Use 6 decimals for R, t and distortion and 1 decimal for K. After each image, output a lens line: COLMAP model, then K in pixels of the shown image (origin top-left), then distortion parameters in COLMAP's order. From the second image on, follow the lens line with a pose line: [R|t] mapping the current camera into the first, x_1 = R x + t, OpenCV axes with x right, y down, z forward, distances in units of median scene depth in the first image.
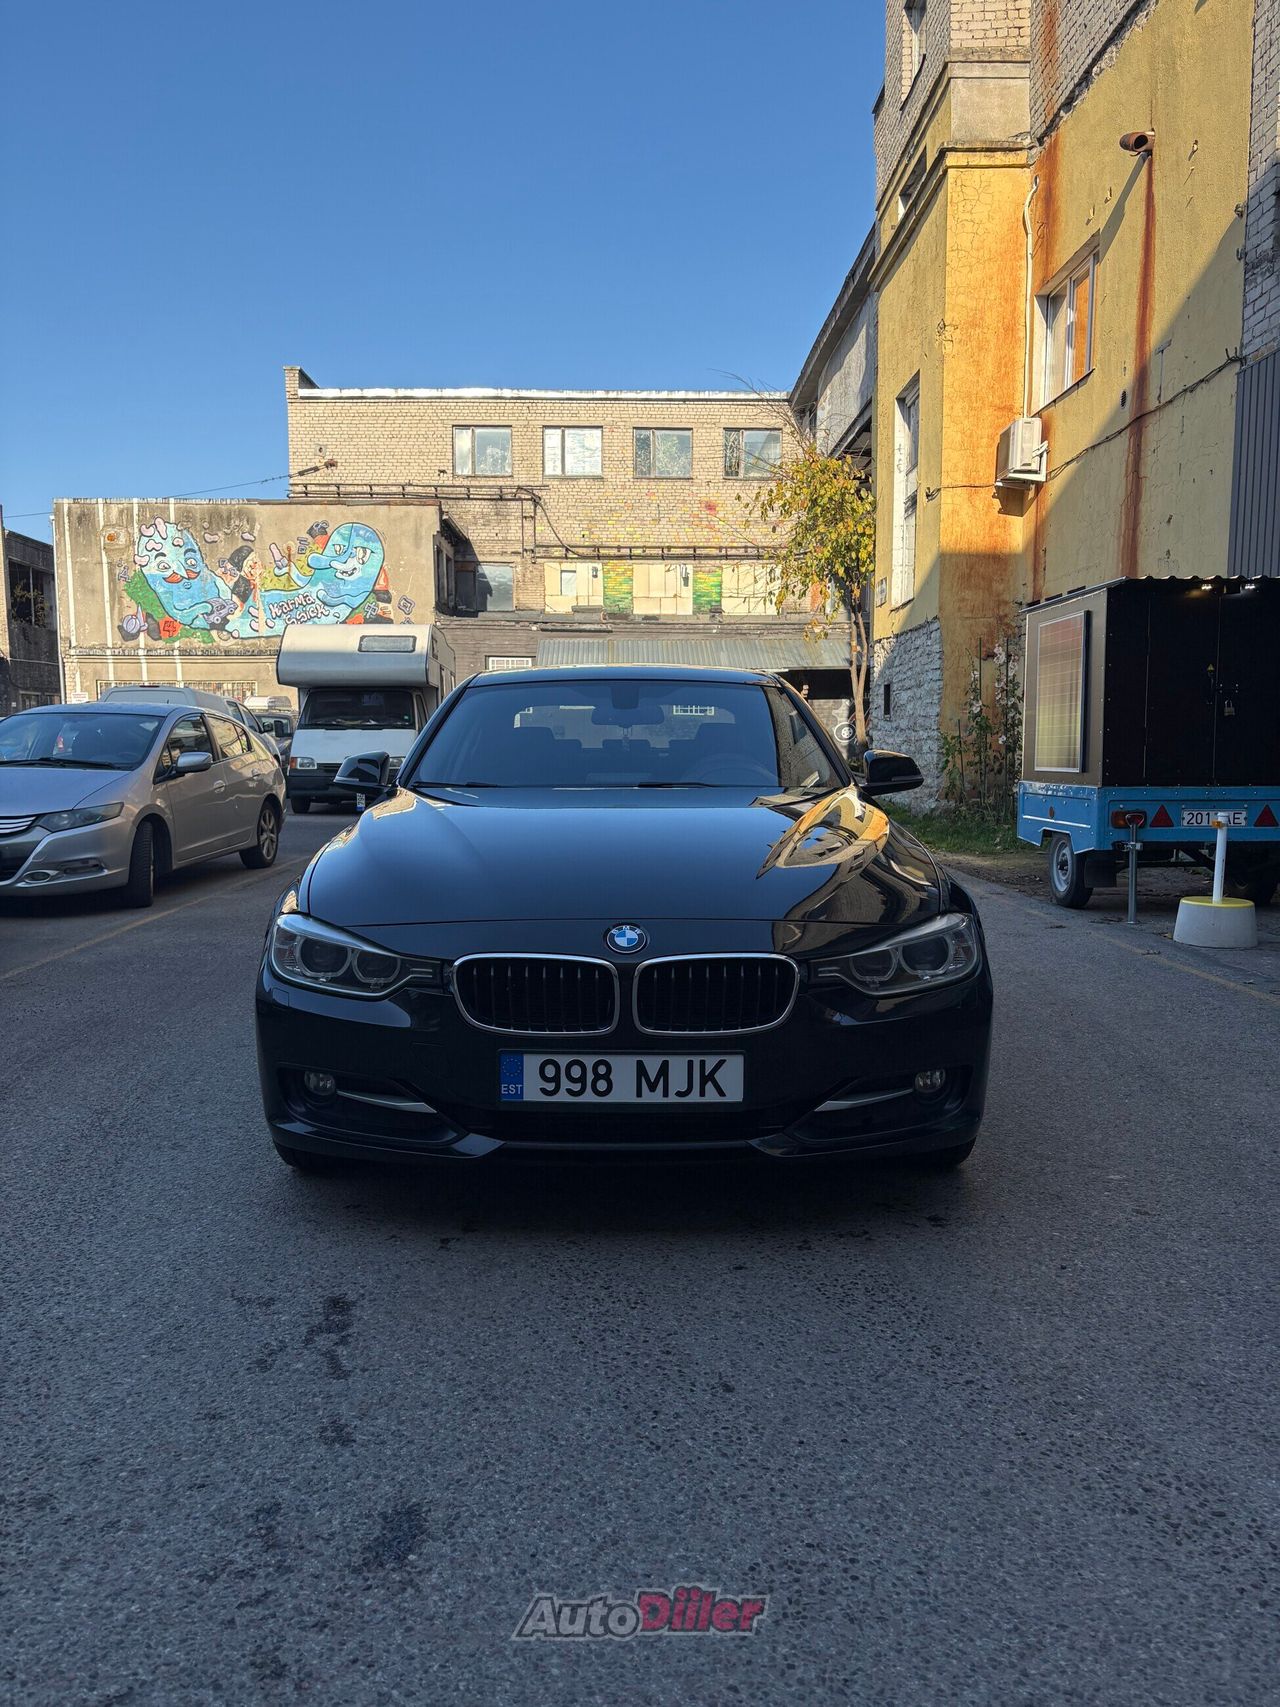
lens RADIAL K [[1285.0, 0, 635.7], [0, 1285.0, 853.4], [0, 0, 1]] dist [0.052779, -0.070636]
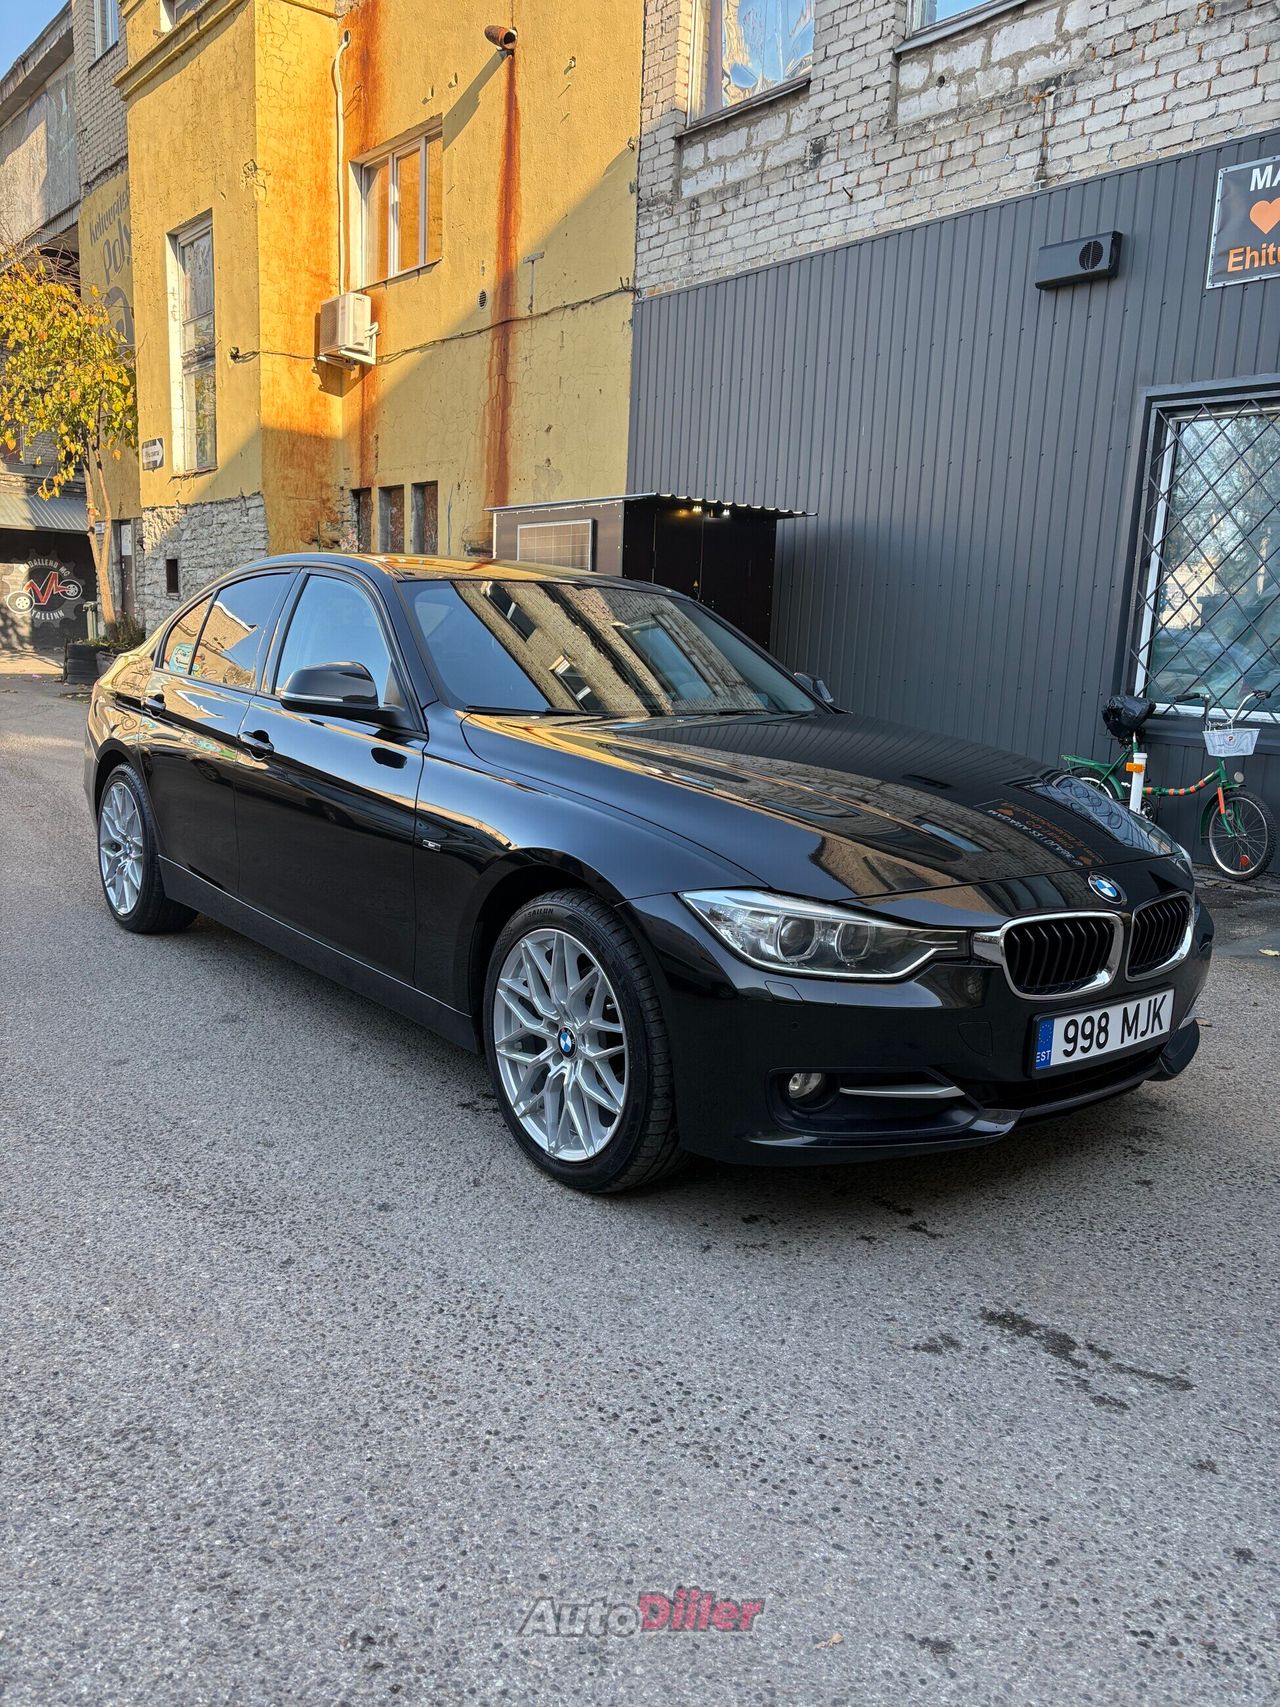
lens RADIAL K [[1285.0, 0, 638.9], [0, 1285.0, 866.3], [0, 0, 1]] dist [0.052779, -0.070636]
pose [[0.778872, -0.074159, 0.622784, -0.160056], [0.010080, 0.994337, 0.105796, -0.010601], [-0.627102, -0.076125, 0.775208, 0.080252]]
